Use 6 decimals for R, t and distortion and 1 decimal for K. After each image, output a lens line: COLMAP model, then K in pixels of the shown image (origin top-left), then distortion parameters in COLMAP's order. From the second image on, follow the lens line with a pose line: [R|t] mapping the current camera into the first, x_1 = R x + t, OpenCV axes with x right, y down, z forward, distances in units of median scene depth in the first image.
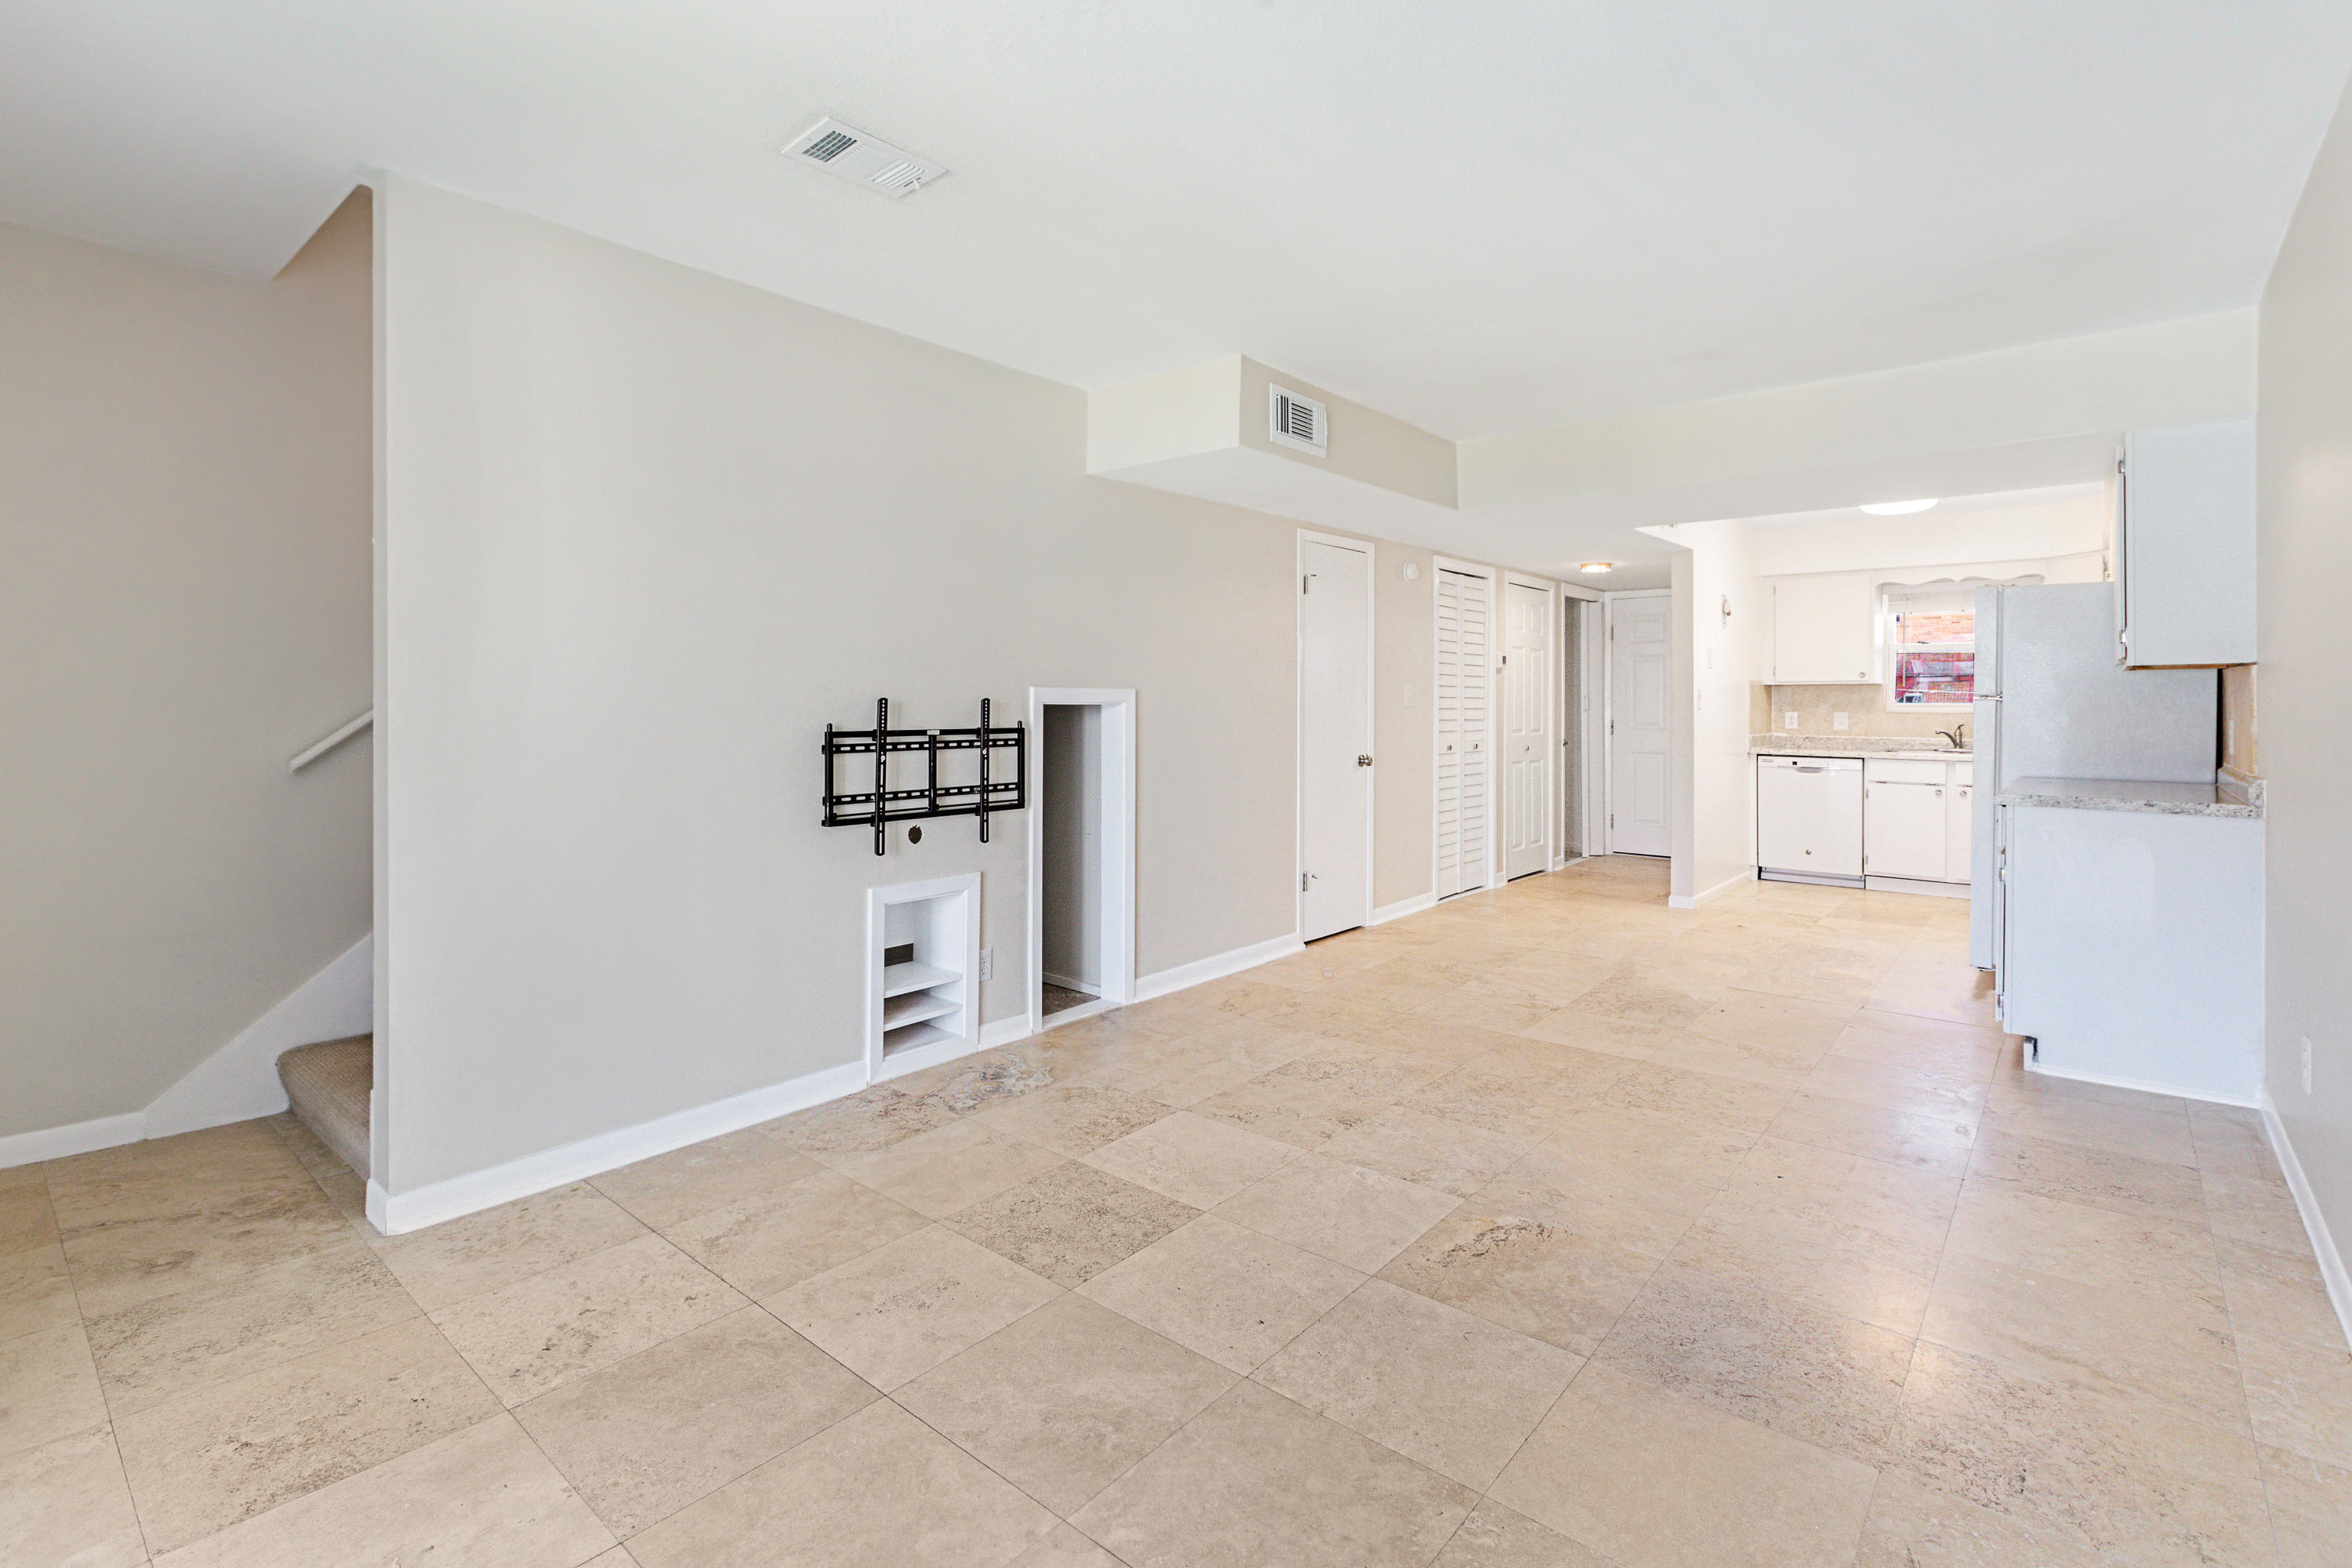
lens RADIAL K [[1086.9, 0, 1163.7], [0, 1086.9, 702.8], [0, 0, 1]] dist [0.000580, 0.000464]
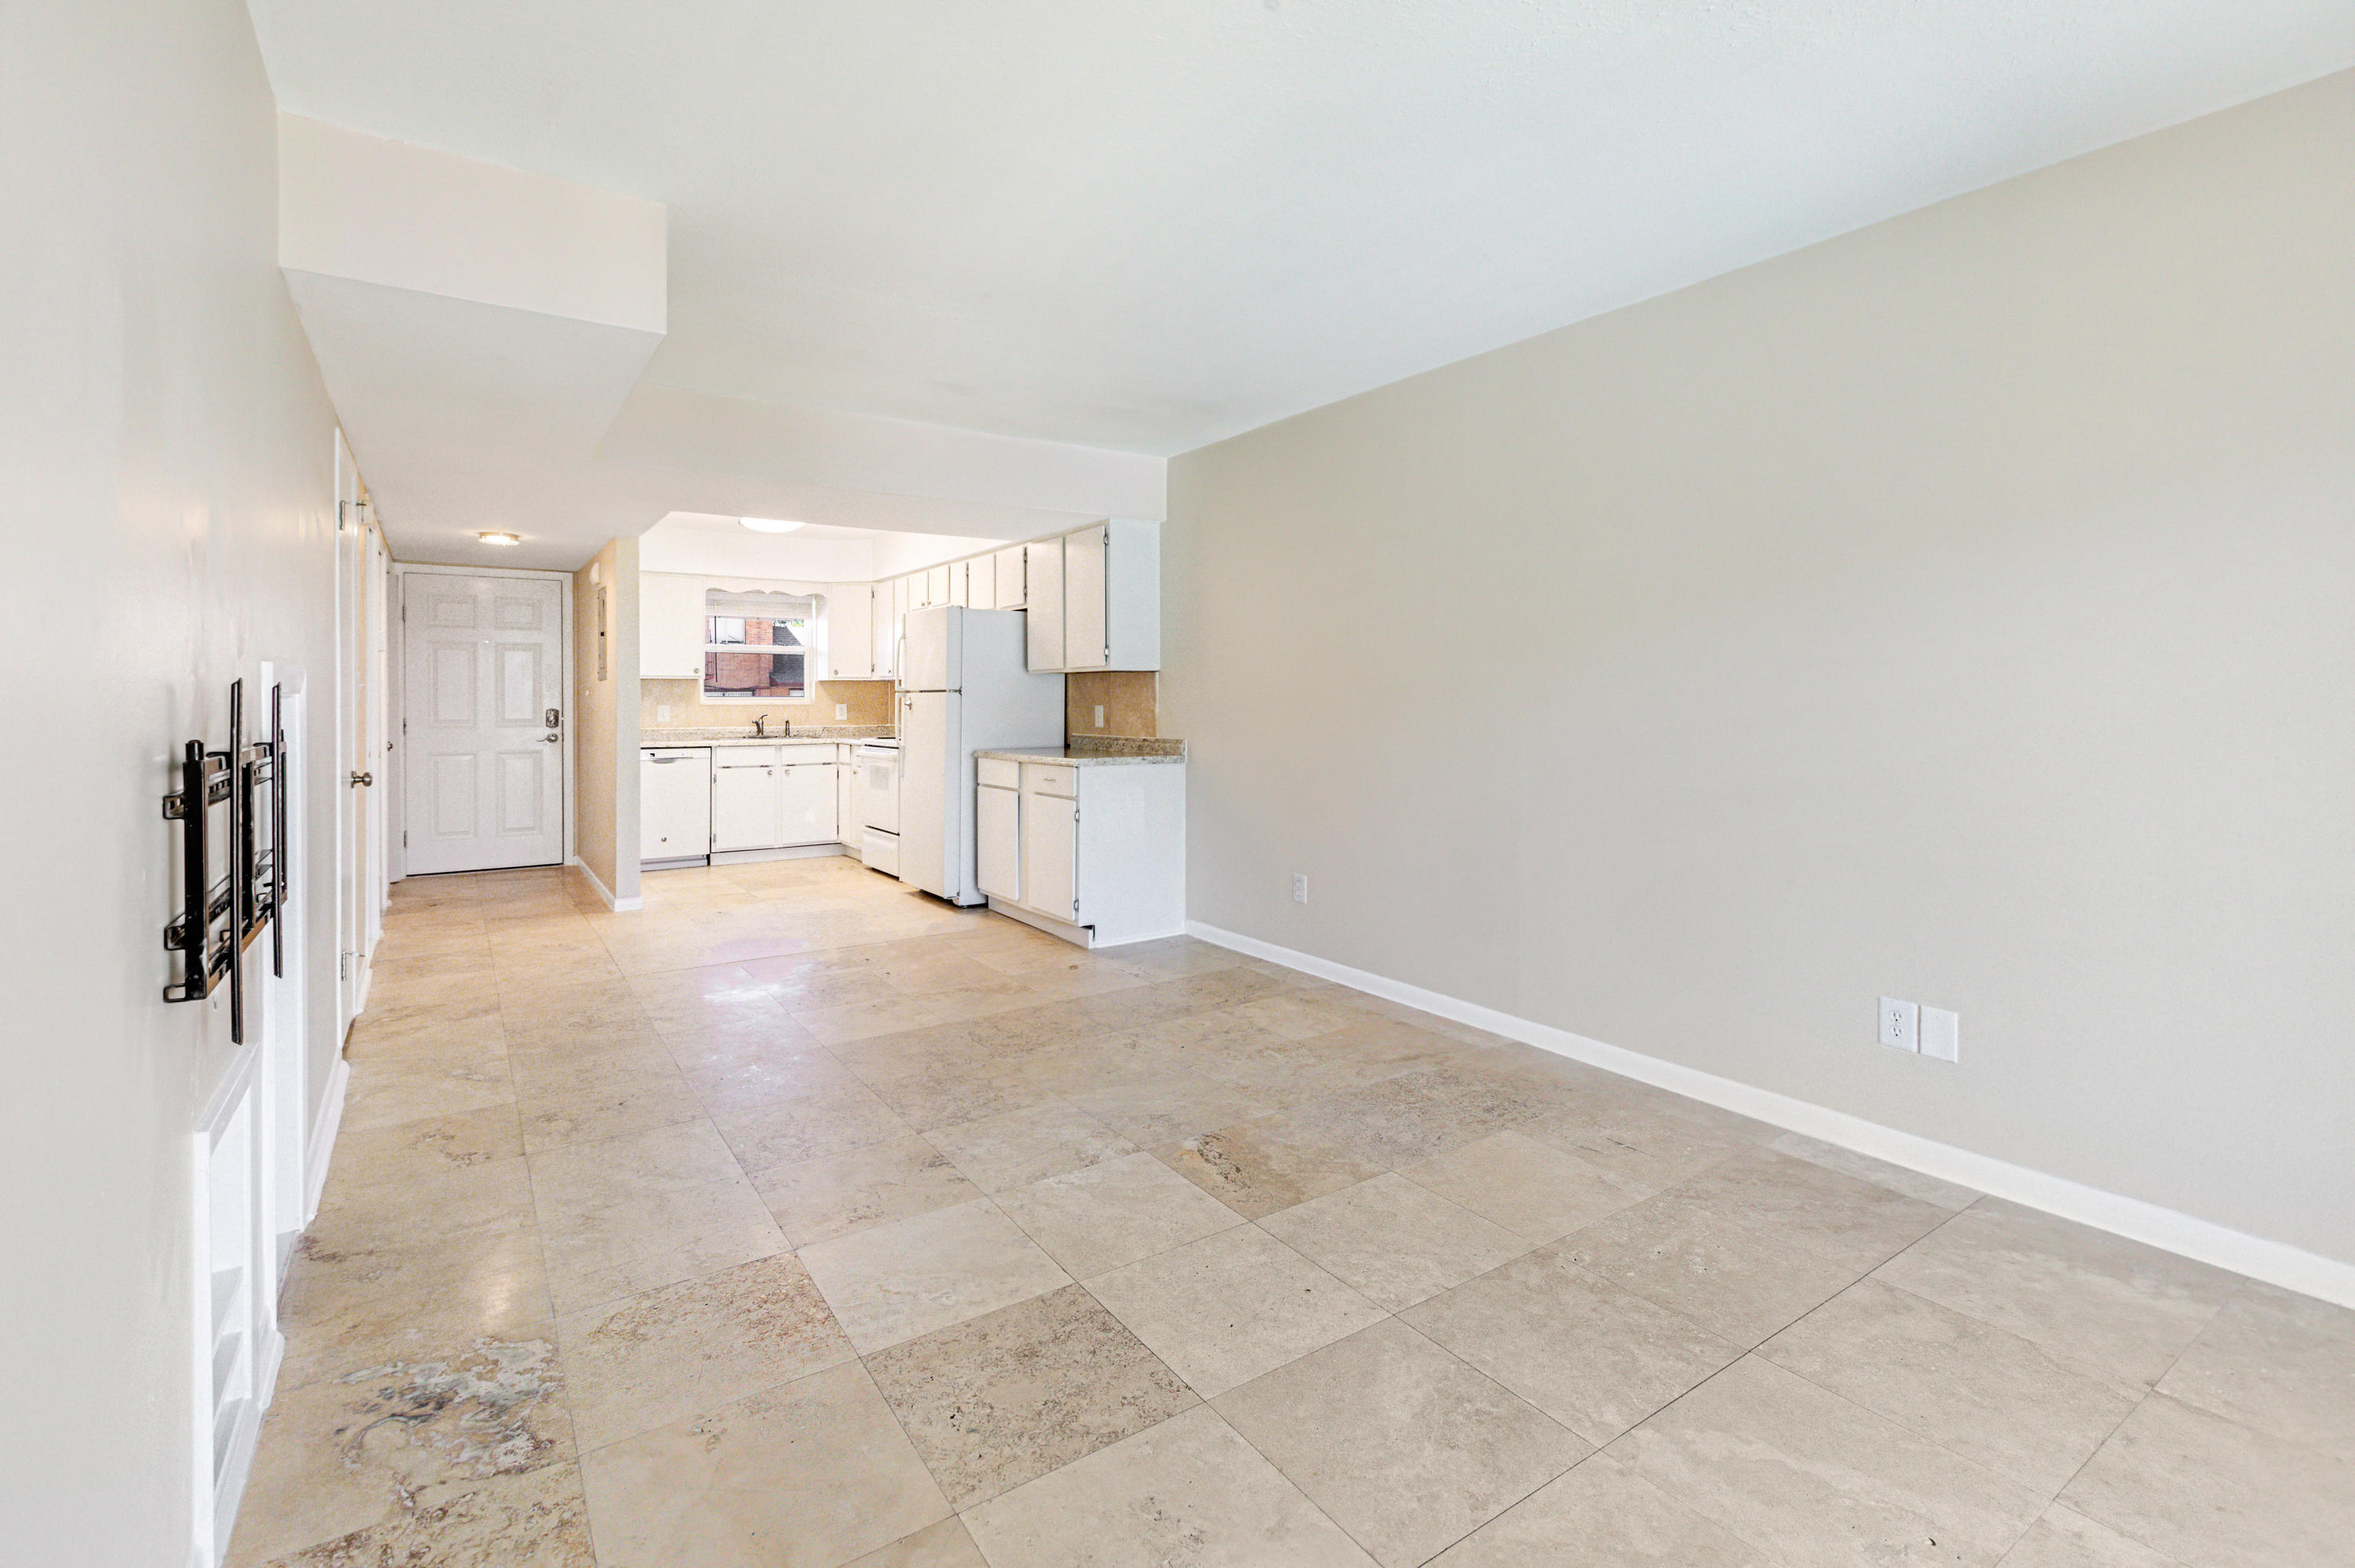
lens RADIAL K [[1074.6, 0, 1183.6], [0, 1074.6, 696.5], [0, 0, 1]] dist [-0.000159, 0.000122]
pose [[0.259016, 0.000338, 0.965873, -0.578676], [0.001383, 0.999999, -0.000720, 0.003677], [-0.965872, 0.001522, 0.259015, 0.529977]]
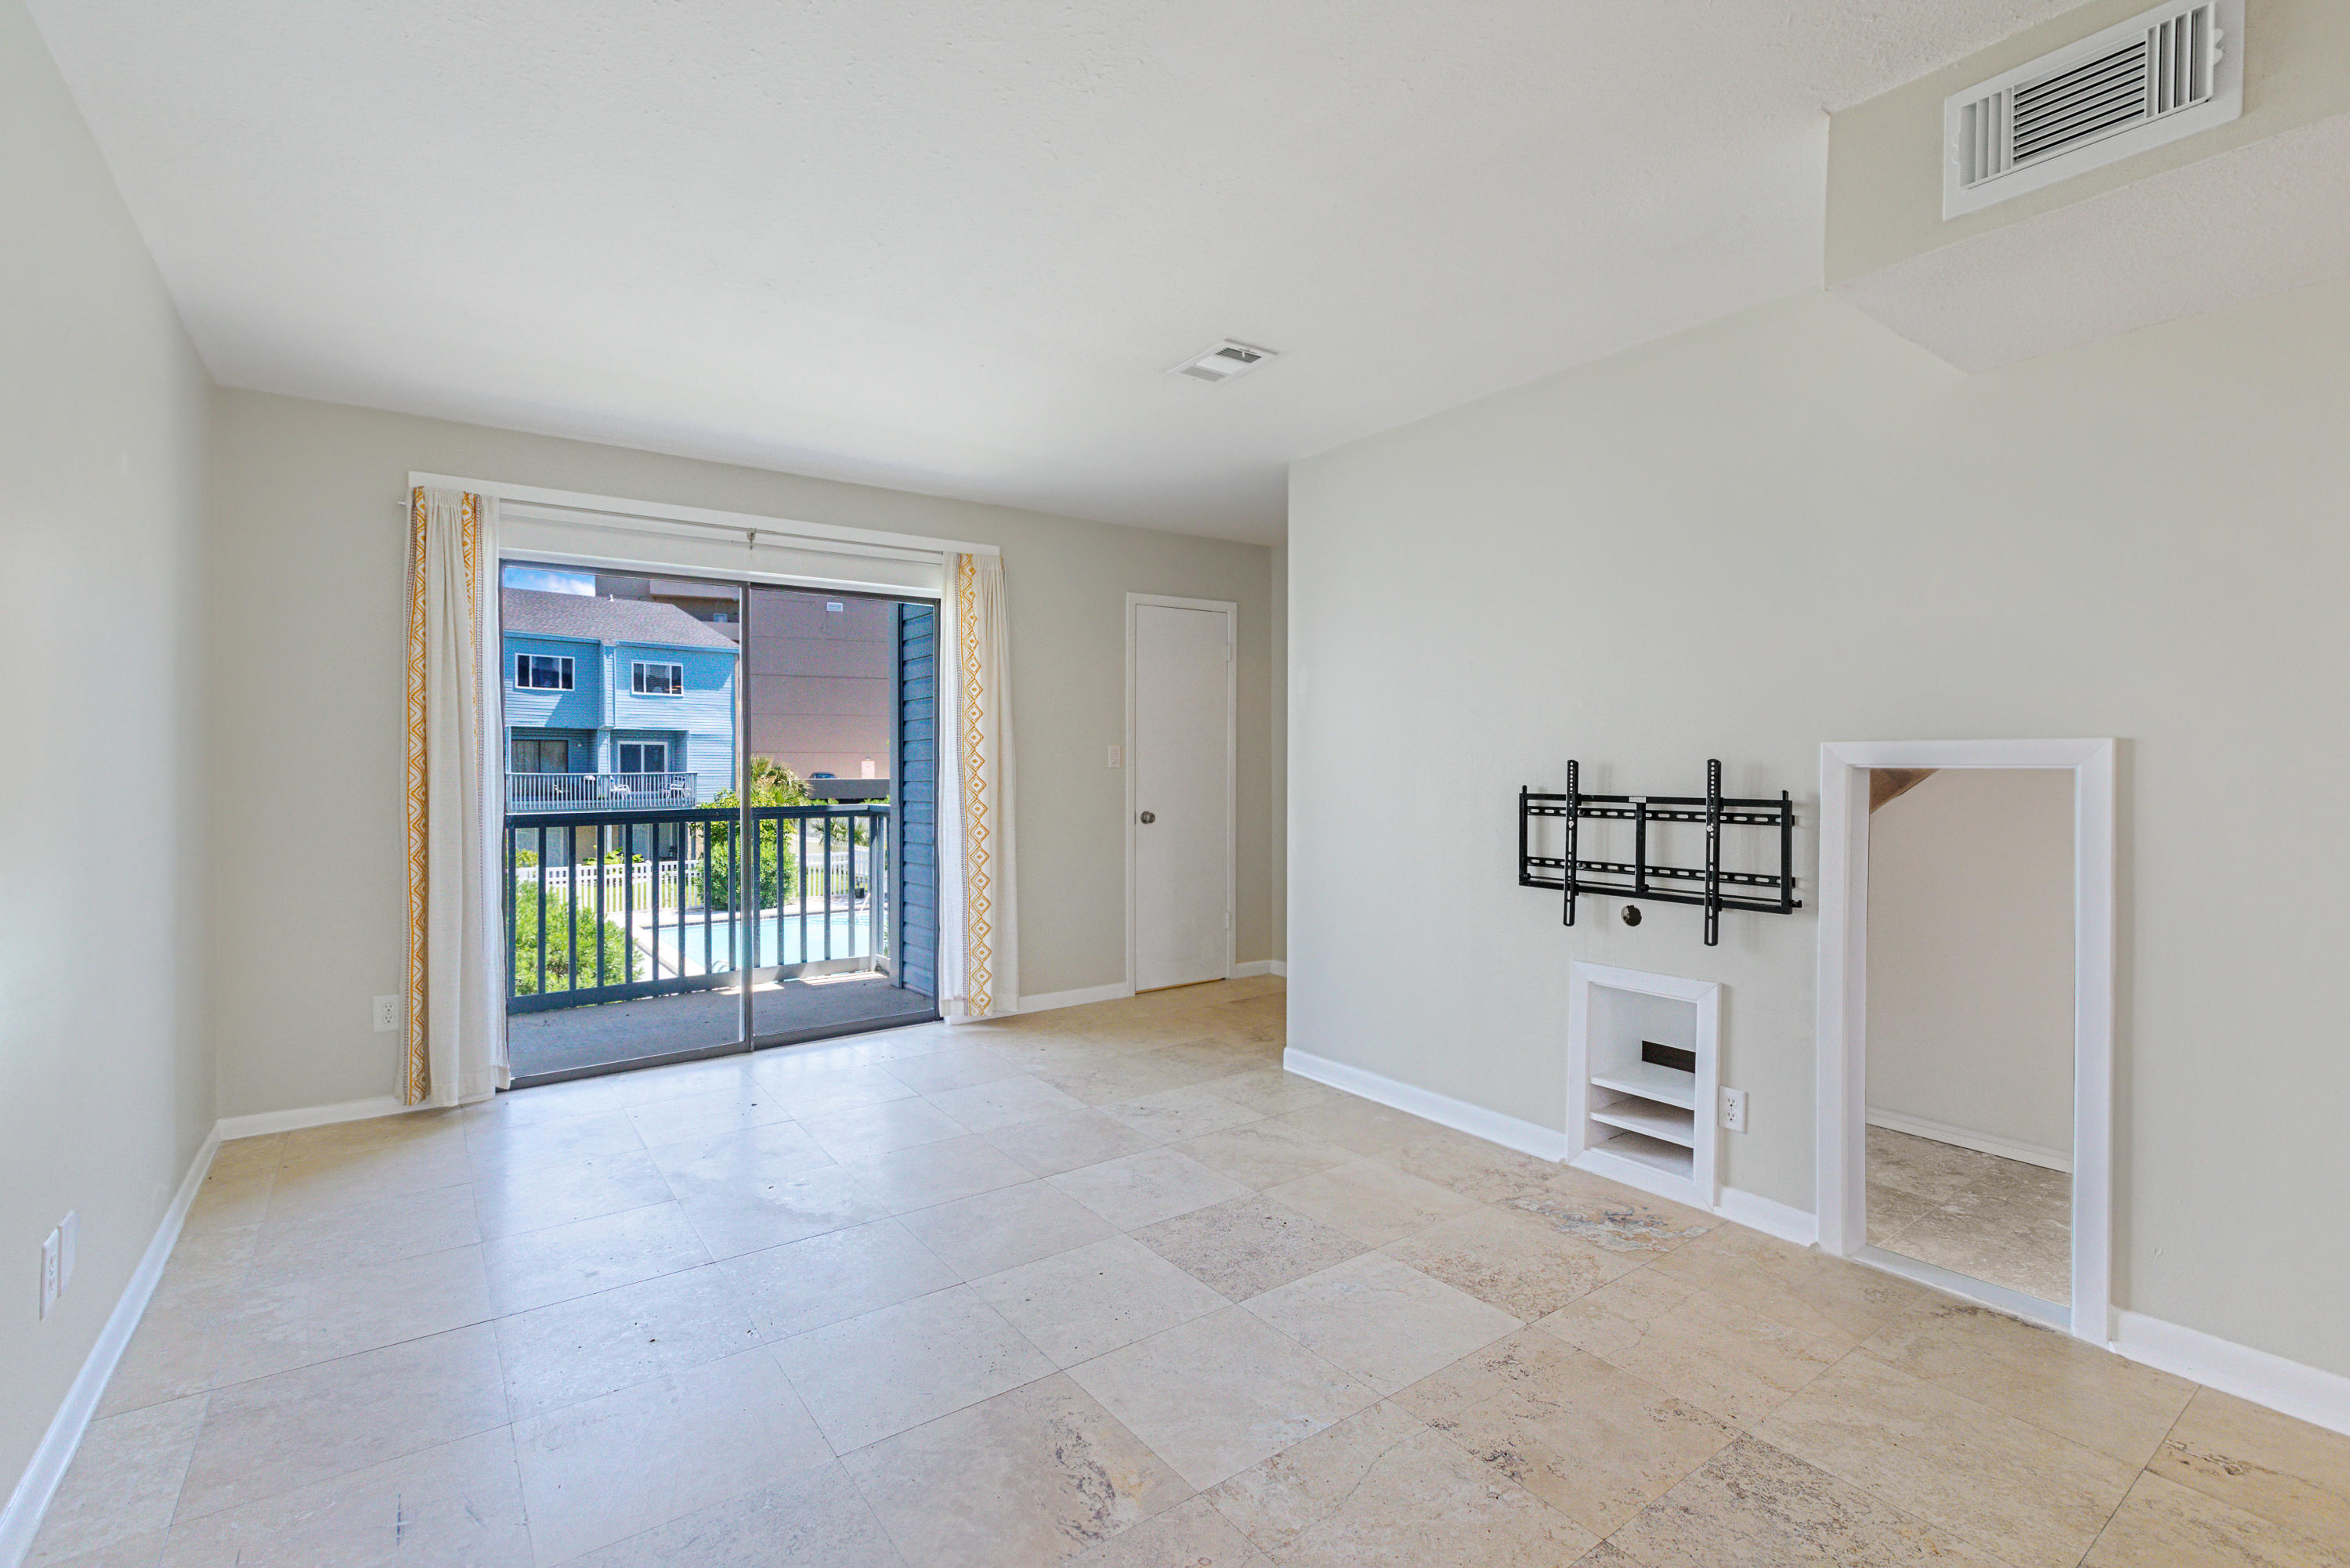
lens RADIAL K [[1058.4, 0, 1179.6], [0, 1058.4, 766.4], [0, 0, 1]] dist [0.010149, 0.000121]
pose [[-0.225342, 0.000401, -0.974280, 0.721687], [0.001353, 0.999999, 0.000098, 0.000563], [0.974279, -0.001296, -0.225343, 0.882366]]
